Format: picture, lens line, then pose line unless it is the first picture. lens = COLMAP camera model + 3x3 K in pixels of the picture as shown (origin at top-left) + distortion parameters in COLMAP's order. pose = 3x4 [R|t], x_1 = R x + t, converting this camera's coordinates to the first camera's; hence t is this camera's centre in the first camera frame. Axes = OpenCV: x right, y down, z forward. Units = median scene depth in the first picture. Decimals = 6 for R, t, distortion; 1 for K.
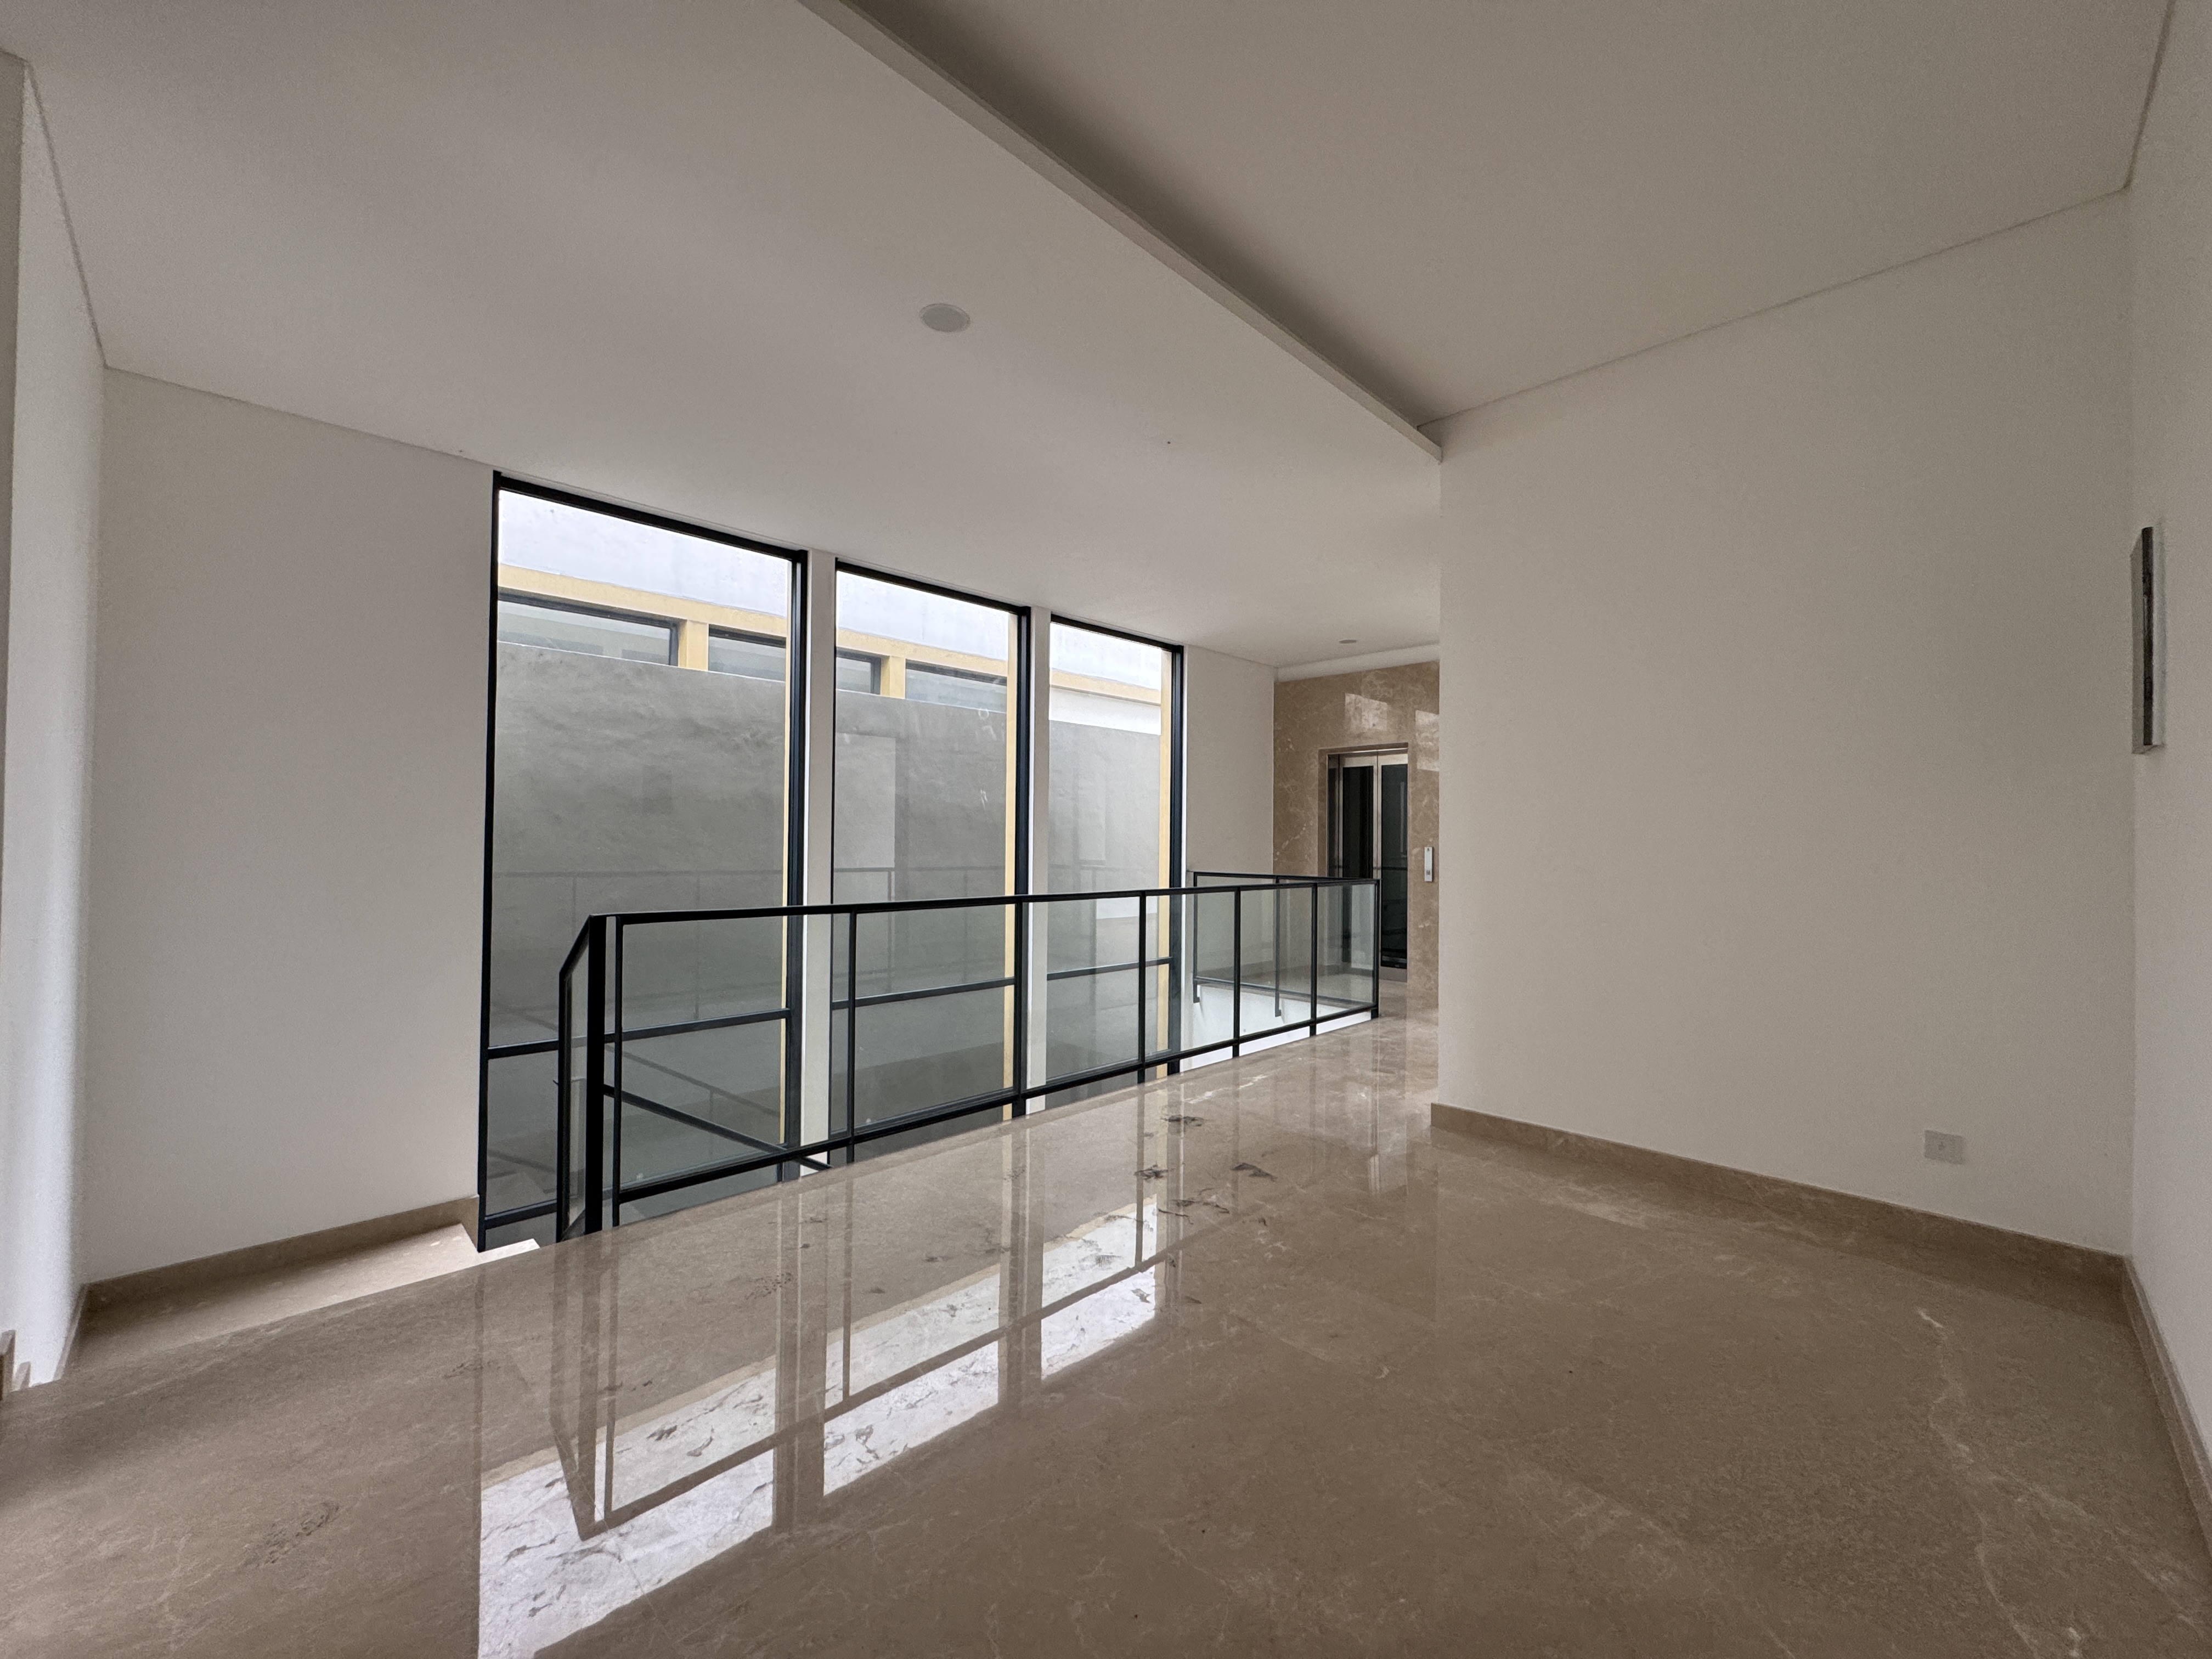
lens RADIAL K [[883.5, 0, 1102.5], [0, 883.5, 829.9], [0, 0, 1]] dist [-0.002337, -0.000352]
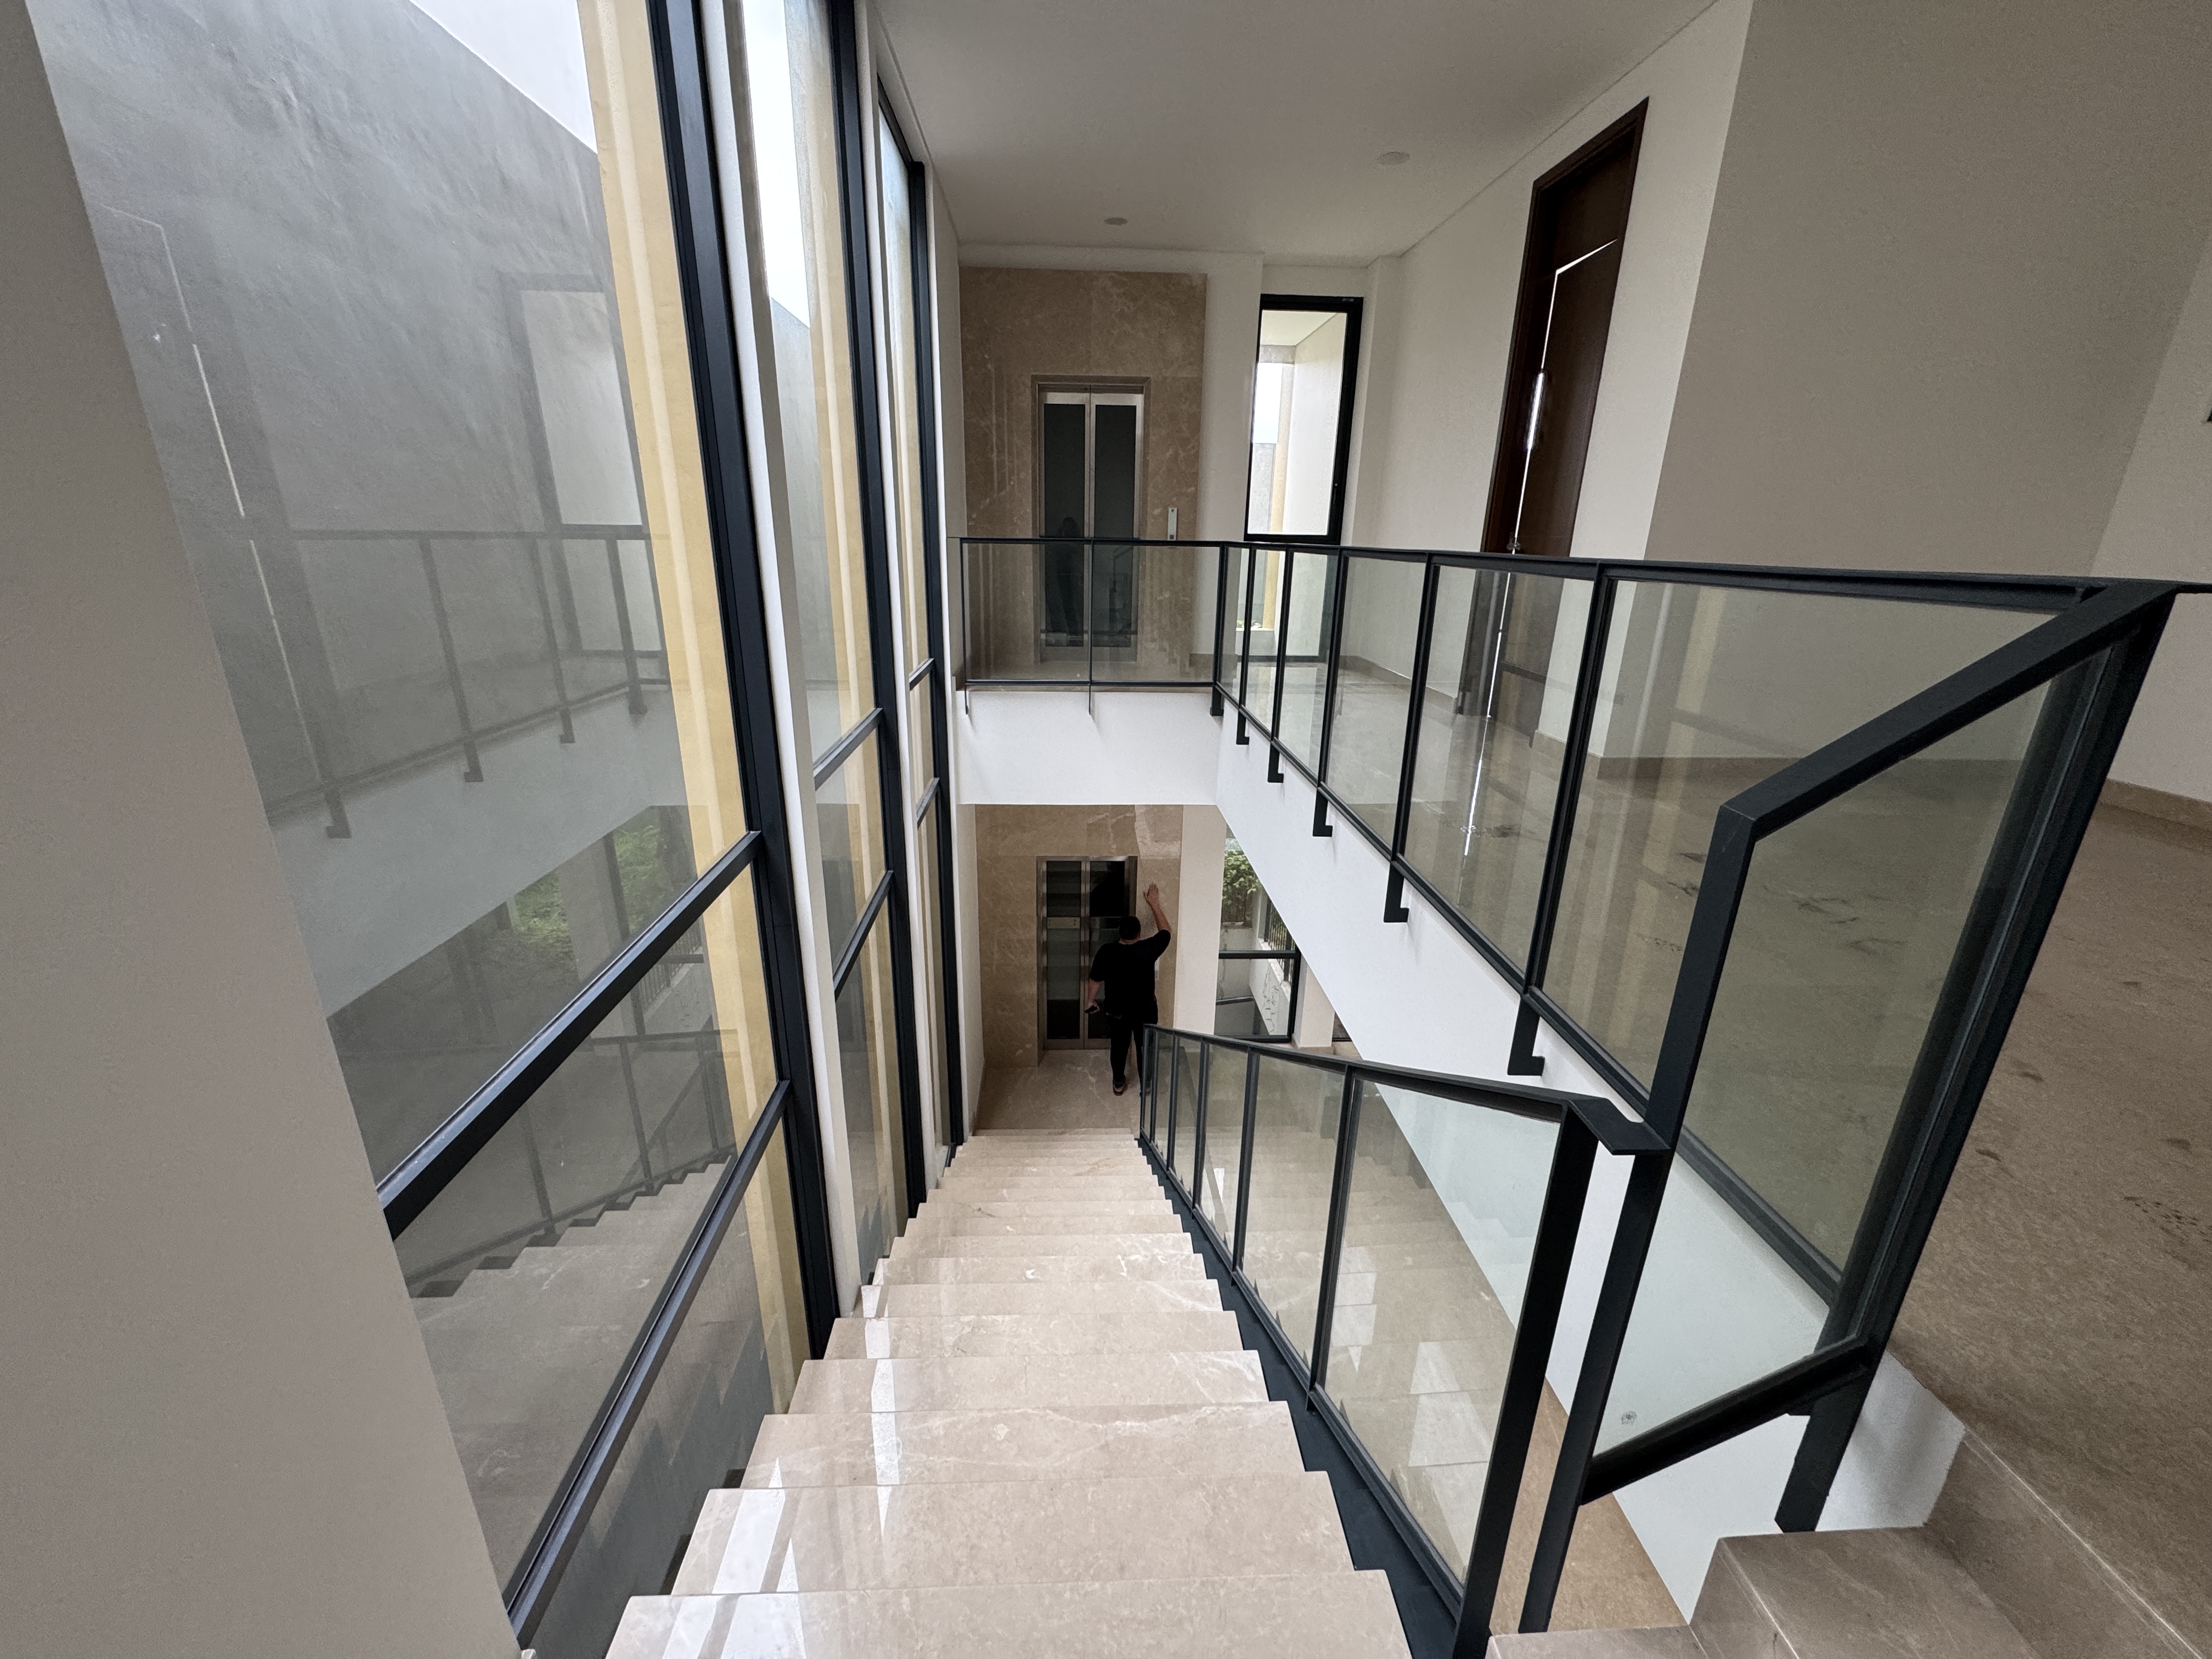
lens RADIAL K [[883.5, 0, 1102.5], [0, 883.5, 829.9], [0, 0, 1]] dist [-0.002337, -0.000352]
pose [[0.672015, -0.240024, 0.700560, -0.369571], [-0.018890, 0.940152, 0.340233, 0.021712], [-0.740296, -0.241875, 0.627262, 0.371756]]
